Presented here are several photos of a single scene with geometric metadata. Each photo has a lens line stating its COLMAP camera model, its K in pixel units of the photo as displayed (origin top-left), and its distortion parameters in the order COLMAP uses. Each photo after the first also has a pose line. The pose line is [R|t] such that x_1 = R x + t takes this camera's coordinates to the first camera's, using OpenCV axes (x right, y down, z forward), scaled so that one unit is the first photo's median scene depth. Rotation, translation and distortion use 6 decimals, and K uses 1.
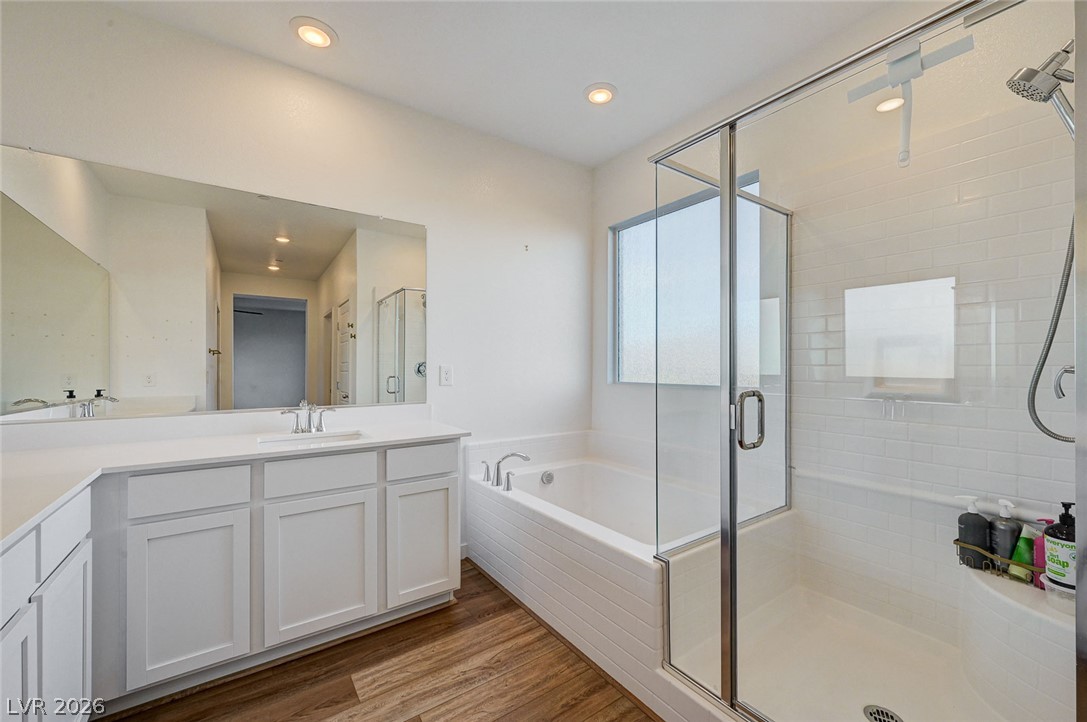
lens RADIAL K [[431.4, 0, 551.1], [0, 431.4, 367.3], [0, 0, 1]] dist [-0.002091, 0.000194]
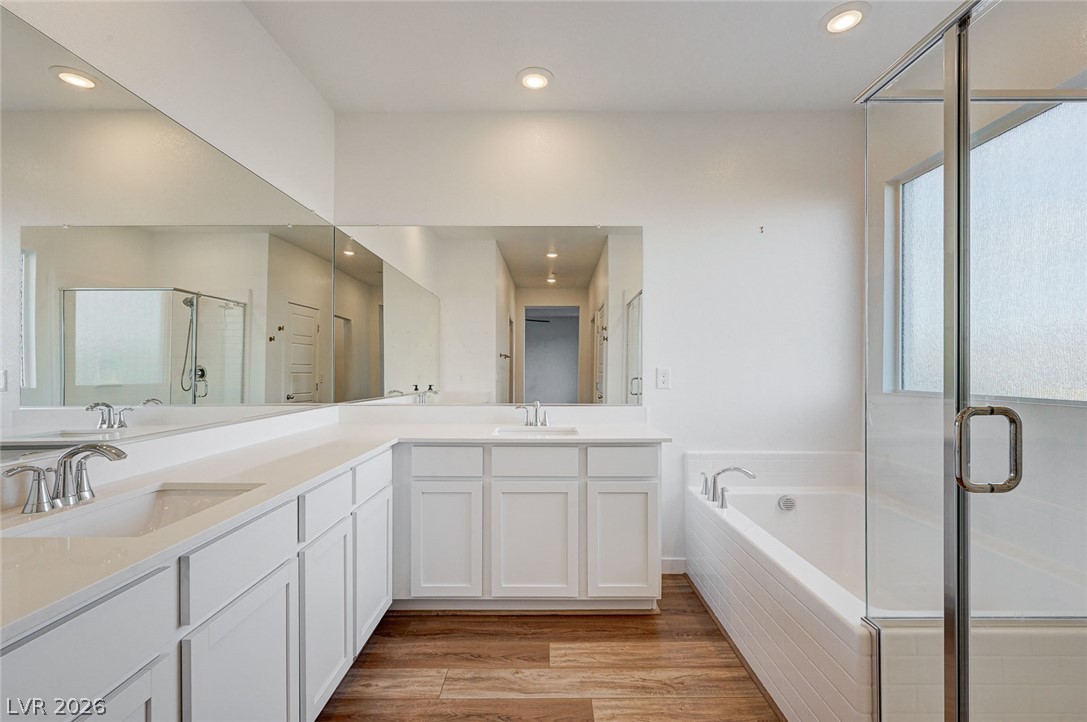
lens RADIAL K [[467.1, 0, 544.9], [0, 467.1, 369.2], [0, 0, 1]] dist [-0.001196, -0.000112]
pose [[0.812394, 0.002733, -0.583102, 0.203880], [-0.002188, 0.999996, 0.001639, -0.002588], [0.583105, -0.000056, 0.812397, 0.001126]]
